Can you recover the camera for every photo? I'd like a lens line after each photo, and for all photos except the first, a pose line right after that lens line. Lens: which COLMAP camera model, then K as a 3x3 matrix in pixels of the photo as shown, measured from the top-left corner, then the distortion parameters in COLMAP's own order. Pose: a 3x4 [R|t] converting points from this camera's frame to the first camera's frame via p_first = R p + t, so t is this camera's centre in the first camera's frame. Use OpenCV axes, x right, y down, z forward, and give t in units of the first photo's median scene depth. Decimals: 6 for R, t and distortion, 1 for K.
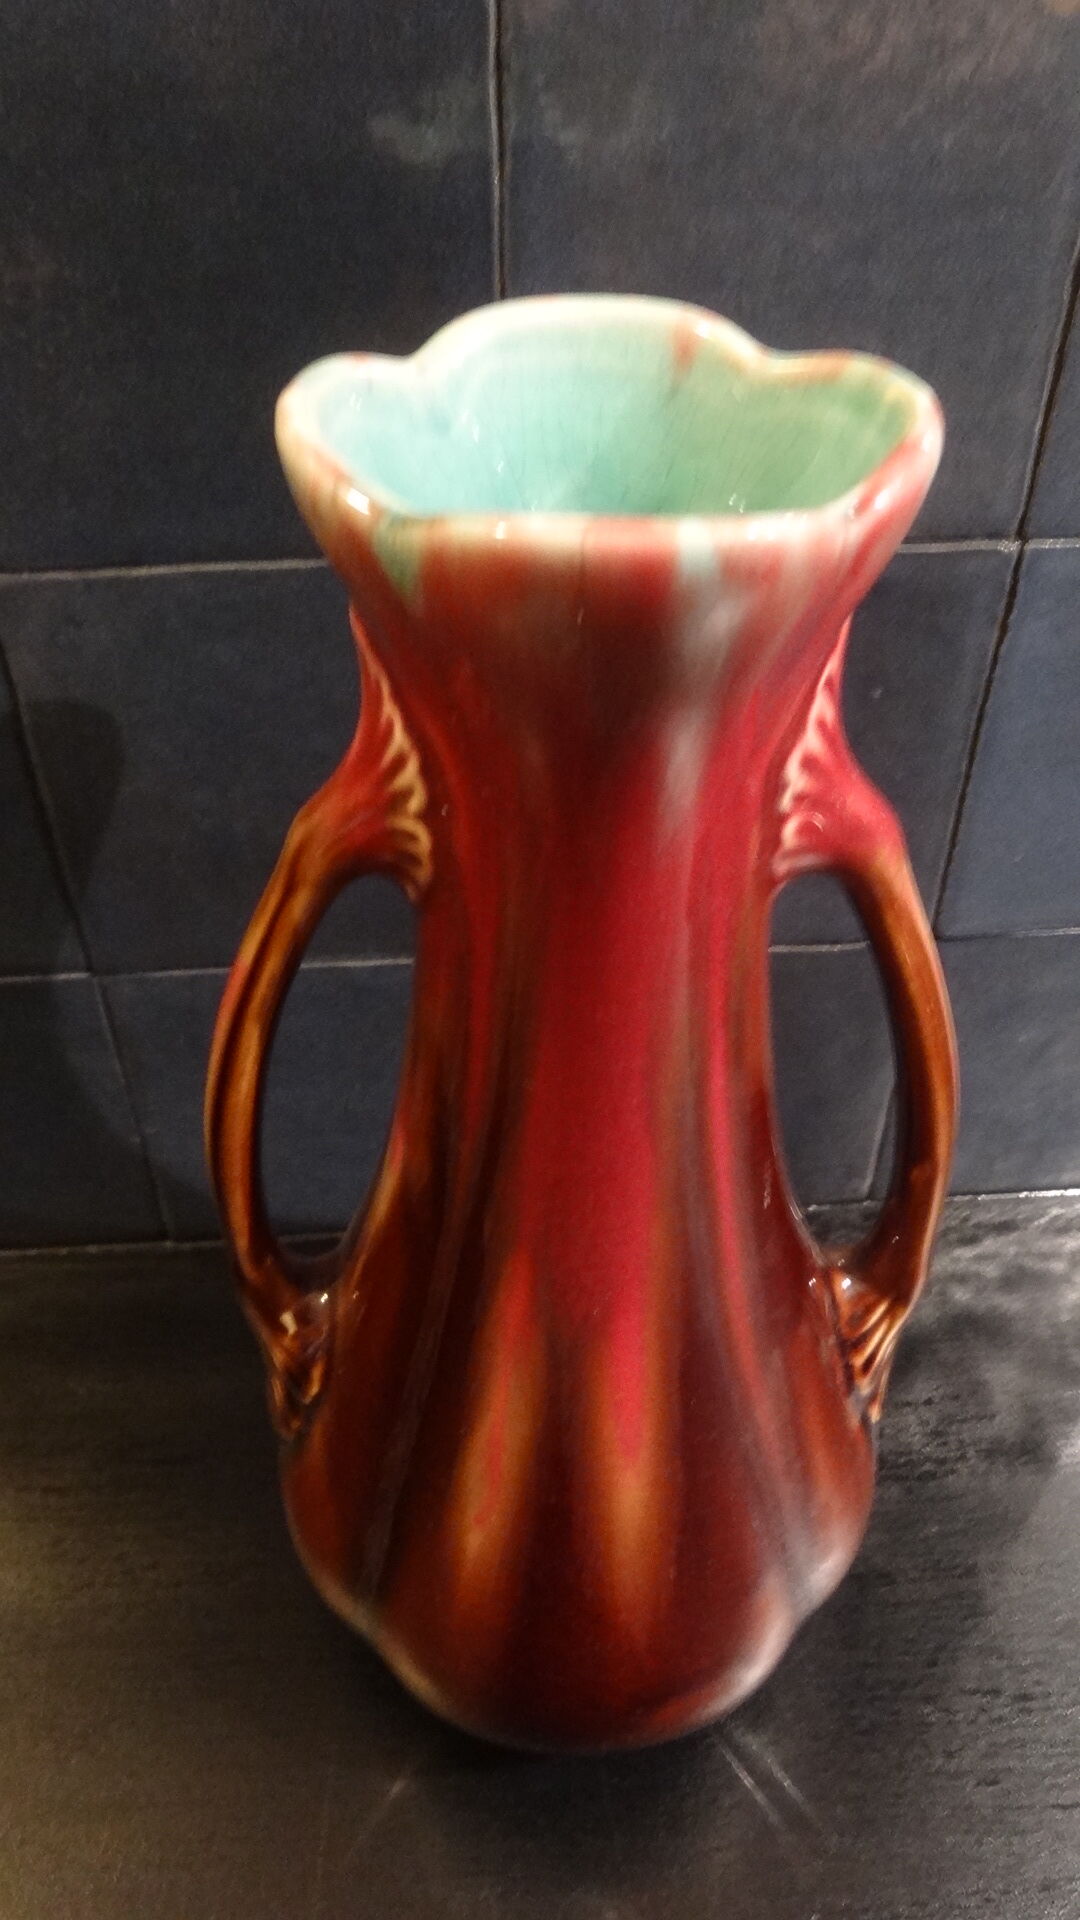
lens RADIAL K [[1373.5, 0, 496.1], [0, 1373.5, 952.6], [0, 0, 1]] dist [-0.000033, -0.004293]
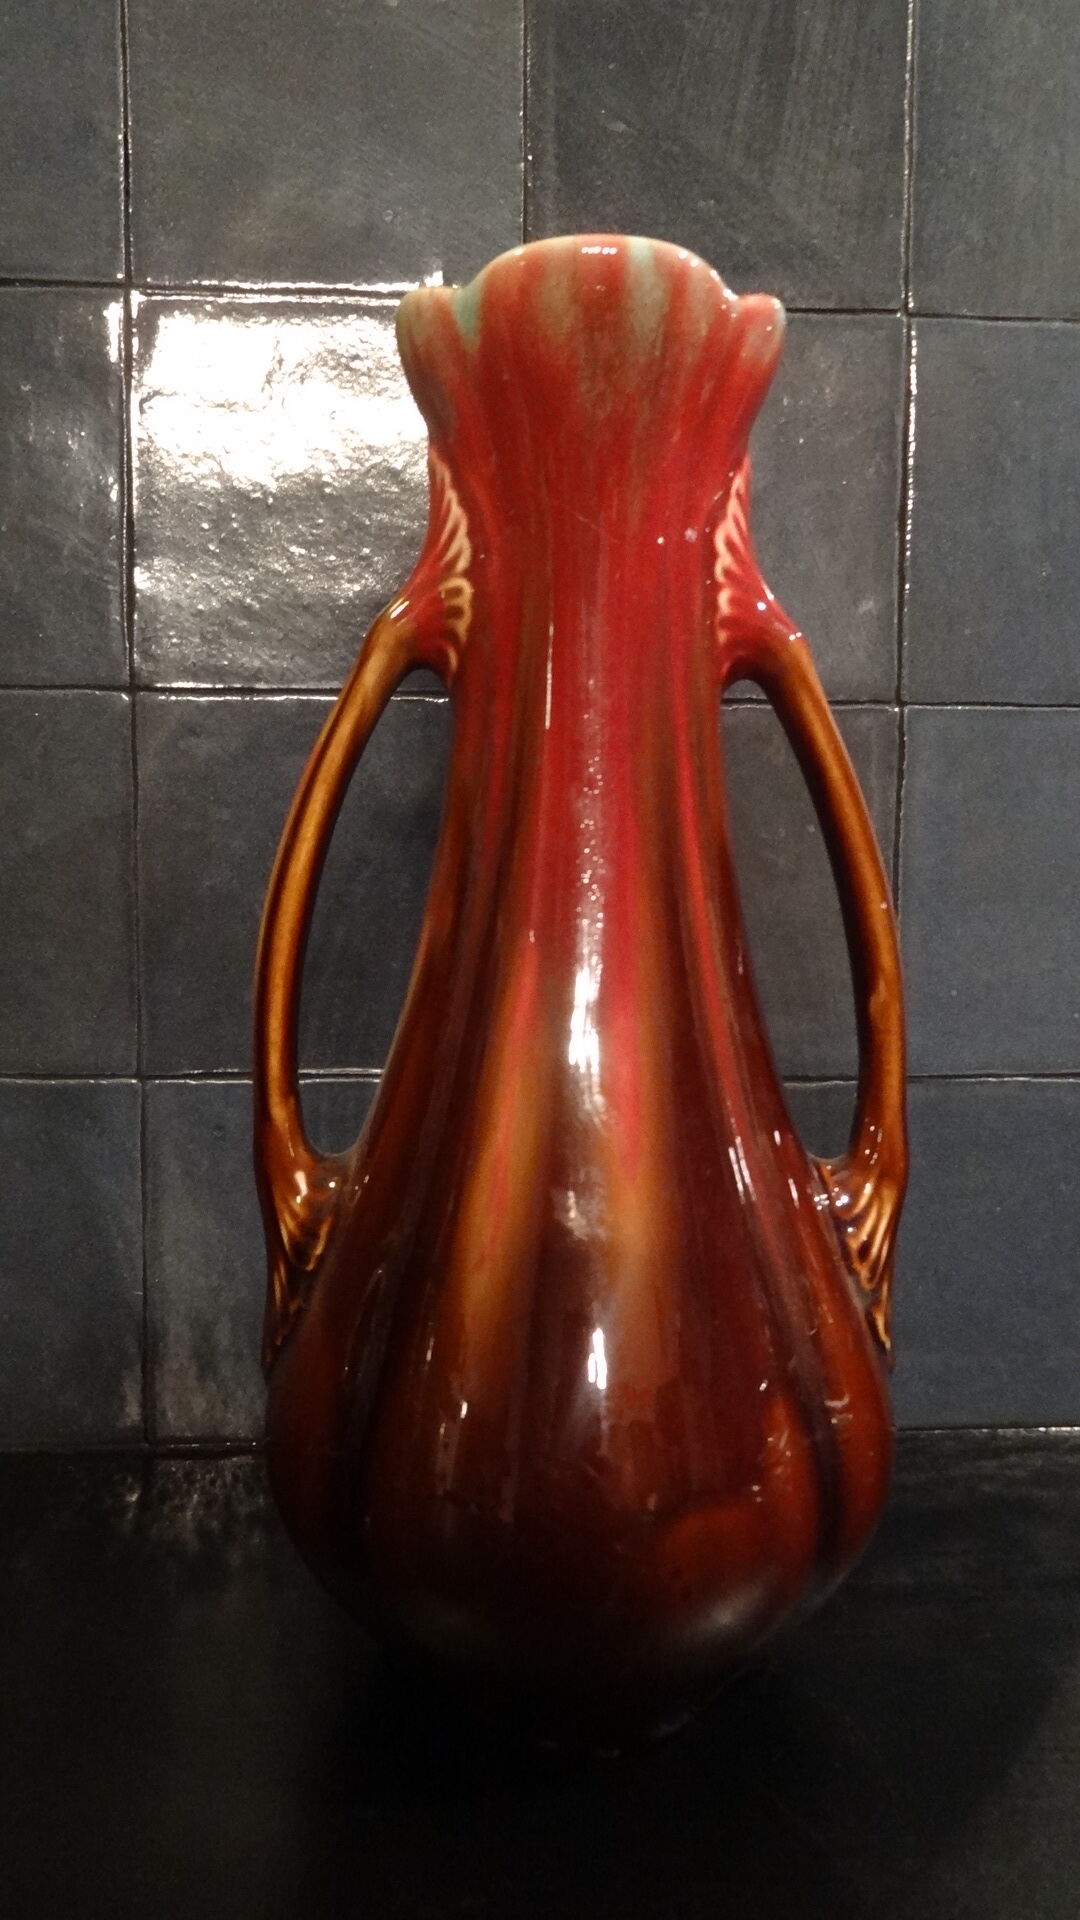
lens RADIAL K [[1399.4, 0, 540.0], [0, 1399.4, 960.0], [0, 0, 1]] dist [-0.018020, -0.004081]
pose [[0.999414, 0.027538, 0.020314, 0.002865], [-0.010107, 0.804687, -0.593613, 0.759521], [-0.032694, 0.593060, 0.804494, 0.042674]]
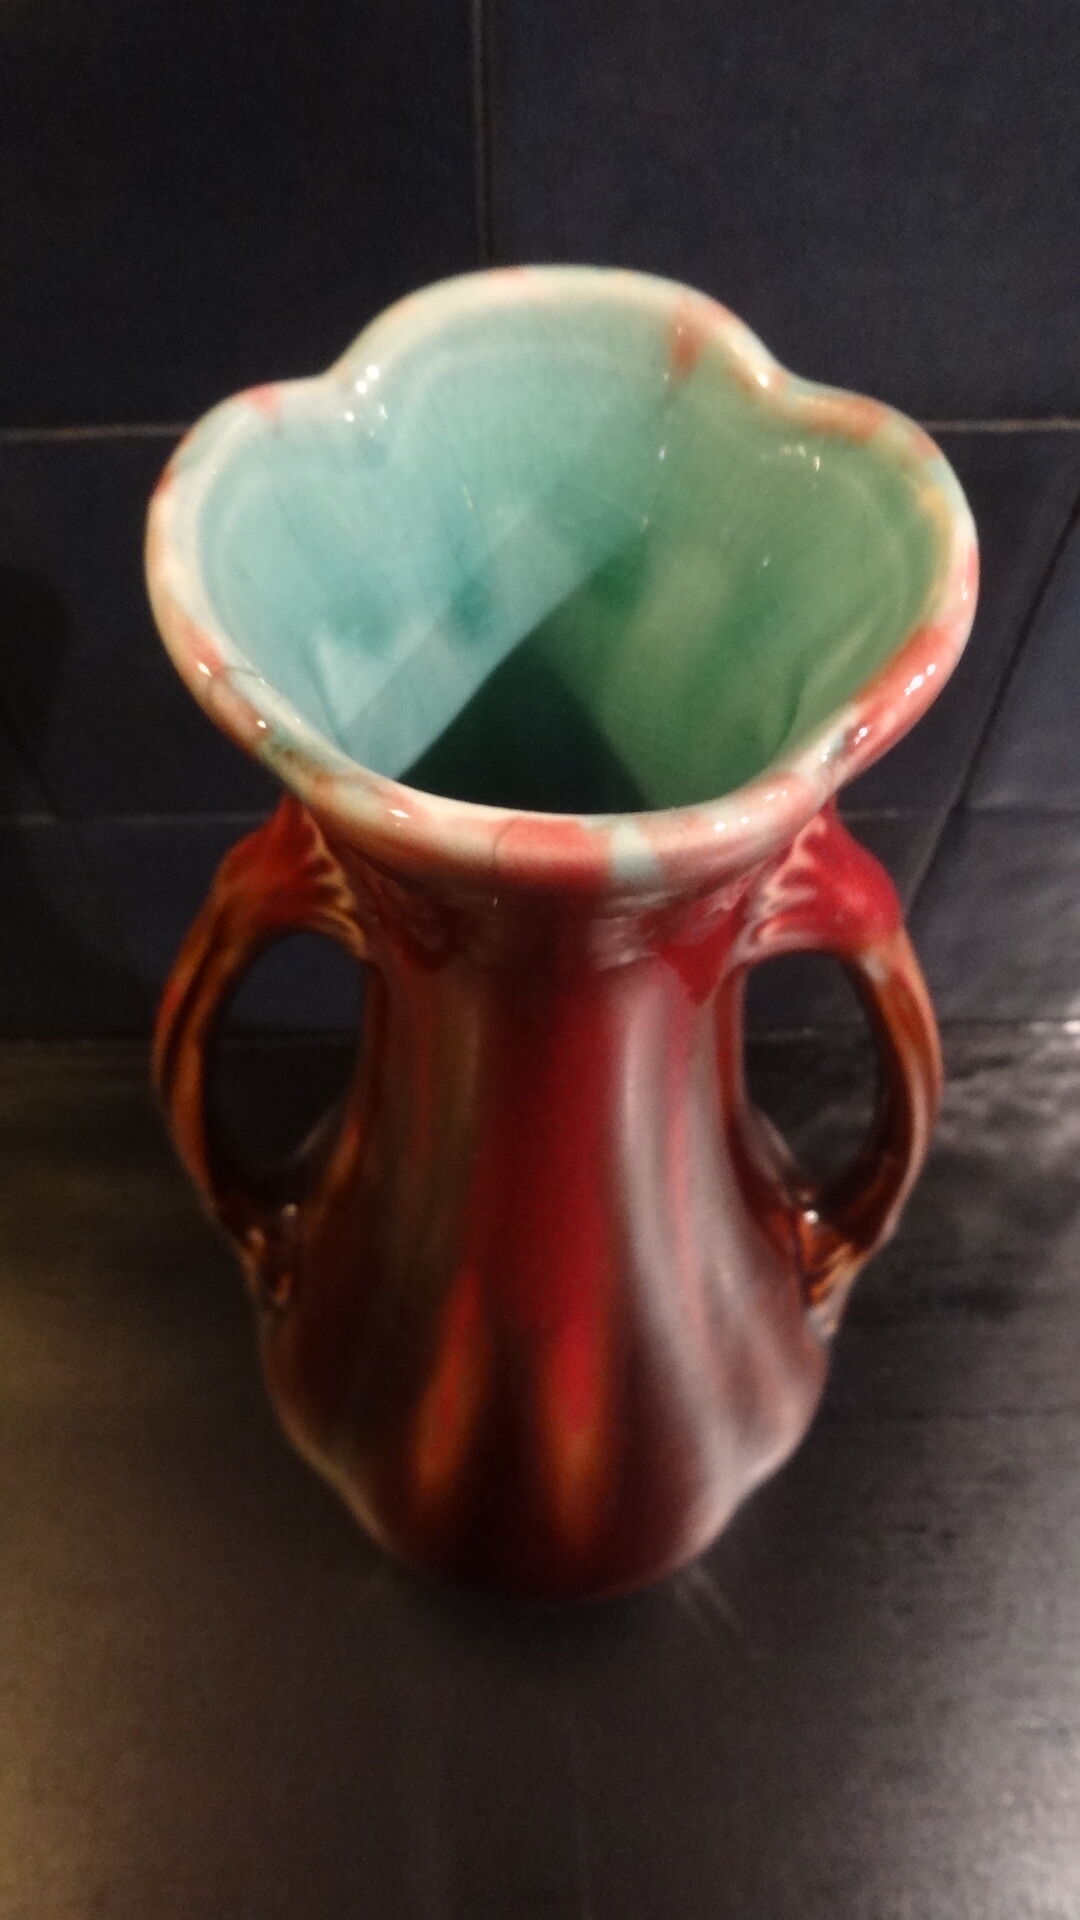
lens RADIAL K [[1373.5, 0, 496.1], [0, 1373.5, 952.6], [0, 0, 1]] dist [-0.000033, -0.004293]
pose [[0.999084, 0.035486, -0.023909, 0.042366], [-0.026888, 0.955318, 0.294355, -0.235403], [0.033287, -0.293443, 0.955397, 0.098794]]
